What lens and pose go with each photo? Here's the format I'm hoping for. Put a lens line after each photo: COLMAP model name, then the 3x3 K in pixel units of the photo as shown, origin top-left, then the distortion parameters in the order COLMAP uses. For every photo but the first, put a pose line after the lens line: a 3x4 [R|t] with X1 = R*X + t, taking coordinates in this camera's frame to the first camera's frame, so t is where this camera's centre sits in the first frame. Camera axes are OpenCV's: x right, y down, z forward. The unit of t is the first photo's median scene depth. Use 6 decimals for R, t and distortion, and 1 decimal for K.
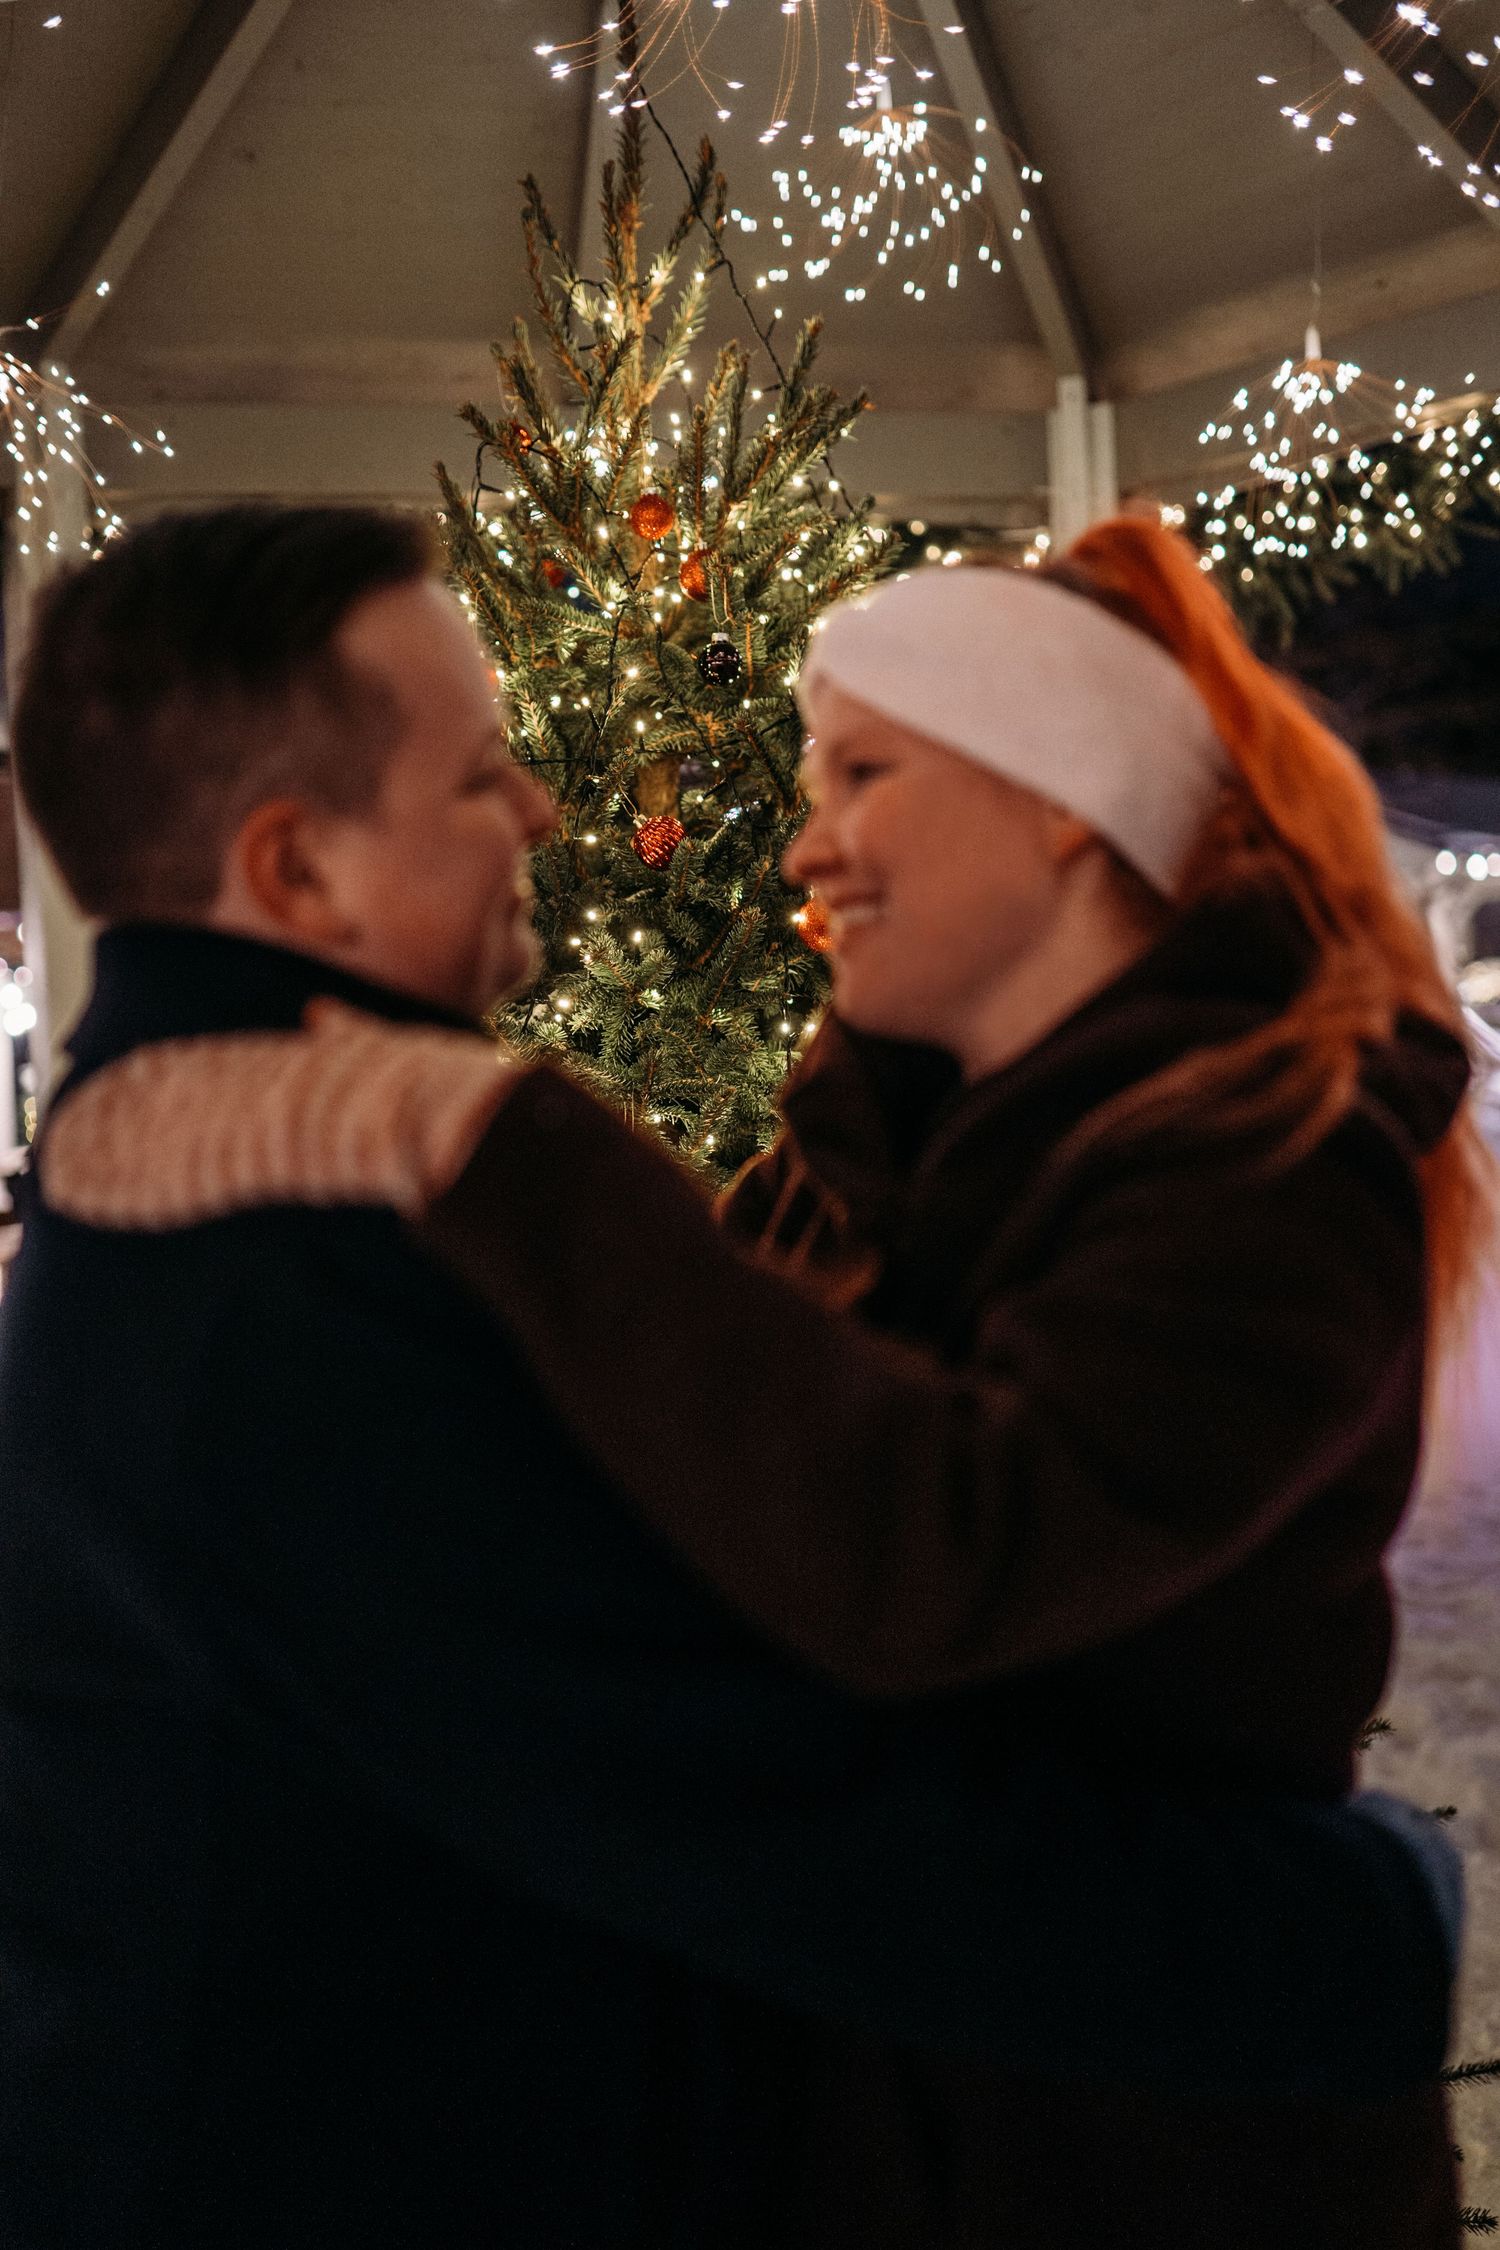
lens RADIAL K [[2276.2, 0, 772.8], [0, 2276.2, 1134.5], [0, 0, 1]] dist [-0.030982, 0.000000]
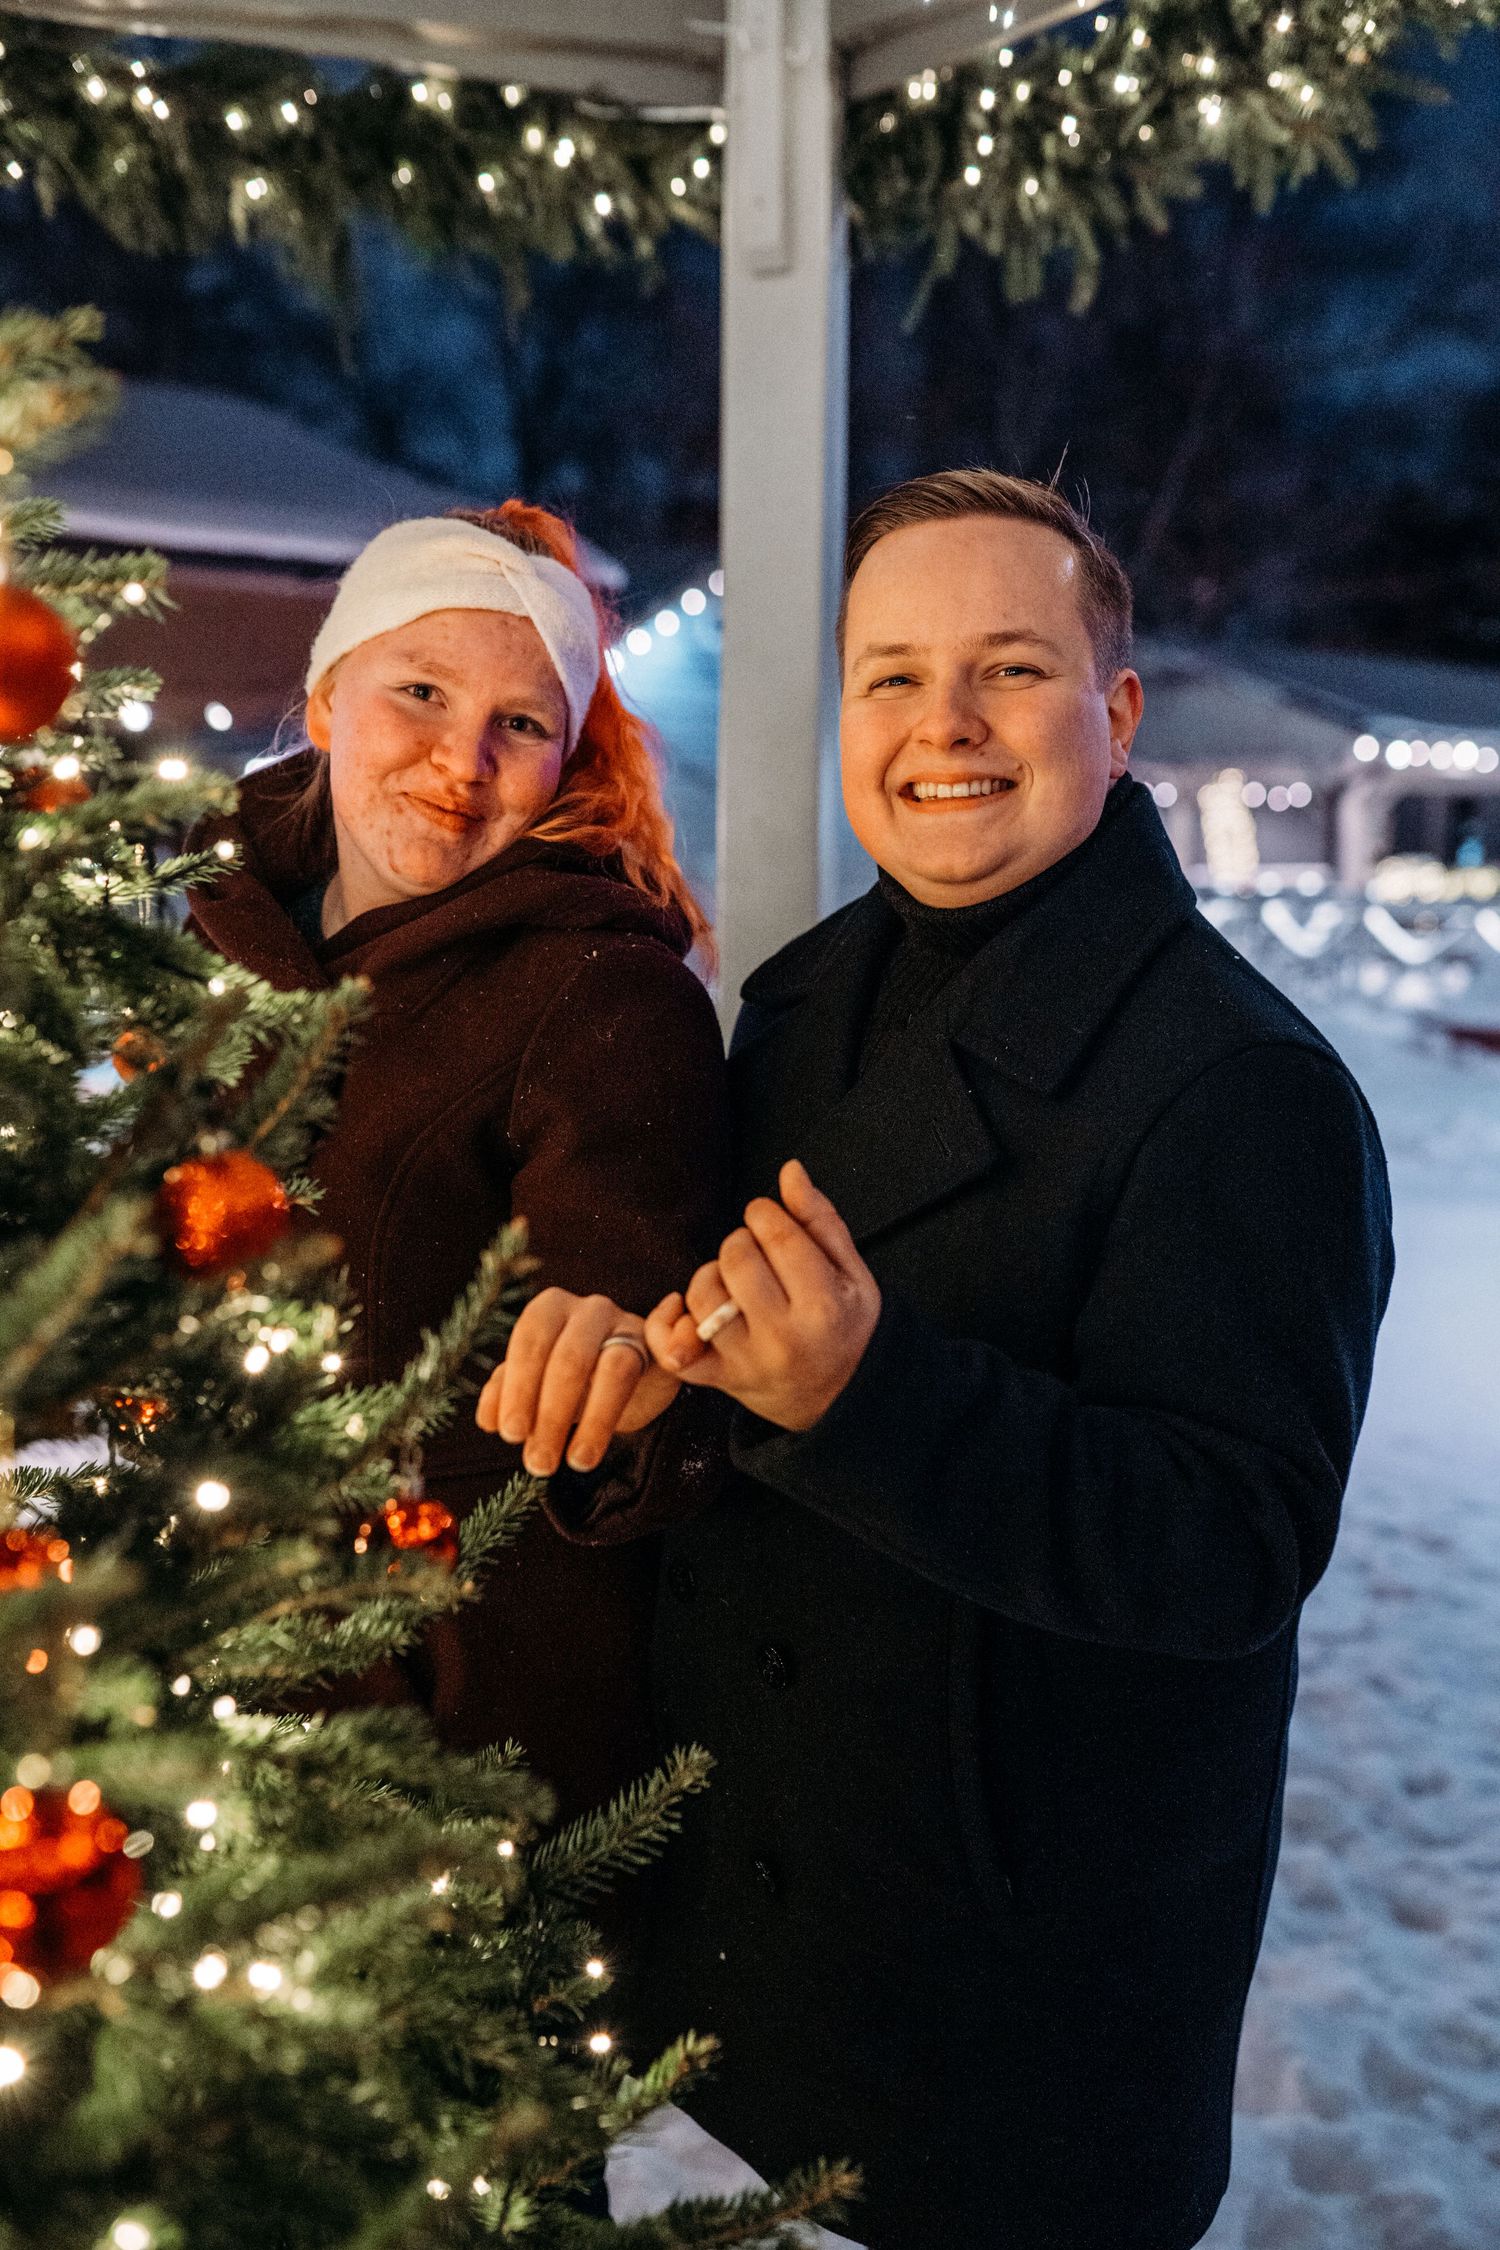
lens RADIAL K [[2276.2, 0, 759.5], [0, 2276.2, 1124.0], [0, 0, 1]] dist [-0.030982, 0.000000]
pose [[0.998247, 0.047779, 0.034942, 0.215979], [-0.049660, 0.997244, 0.055113, -0.047337], [-0.032213, -0.056751, 0.997869, 0.654074]]
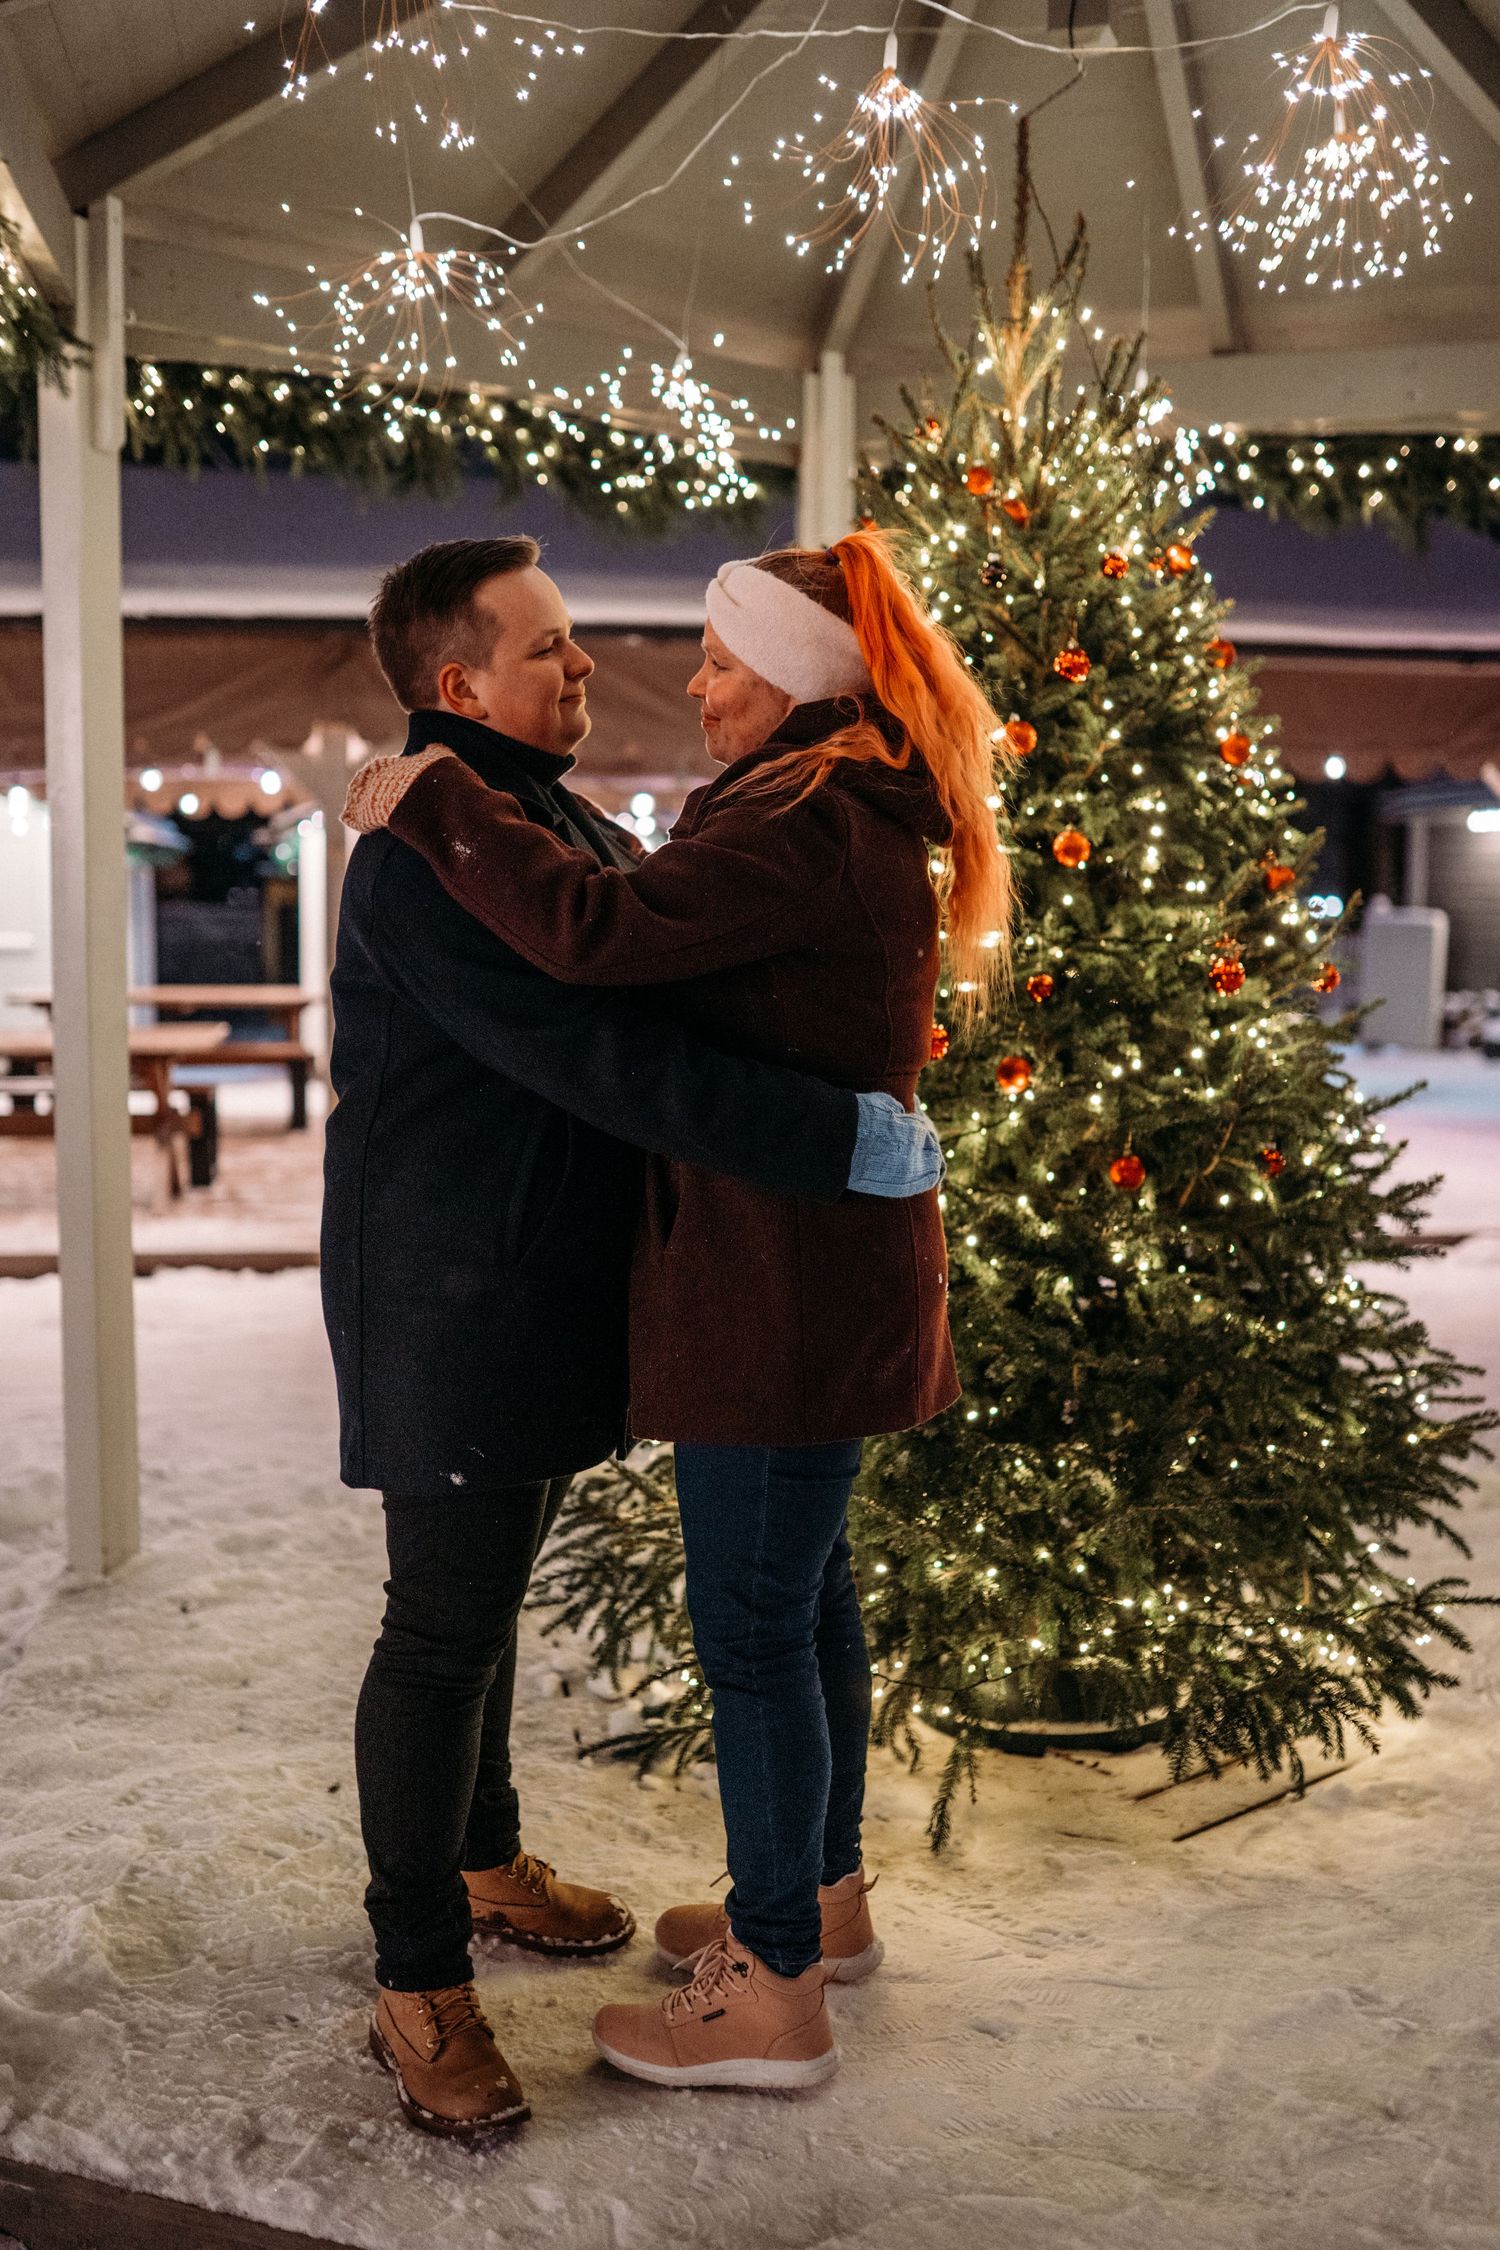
lens RADIAL K [[2276.2, 0, 761.3], [0, 2276.2, 1132.1], [0, 0, 1]] dist [-0.030982, 0.000000]
pose [[0.876777, 0.088366, -0.472709, 0.549655], [-0.064603, 0.995706, 0.066307, 0.073729], [0.476539, -0.027598, 0.878720, -0.420290]]
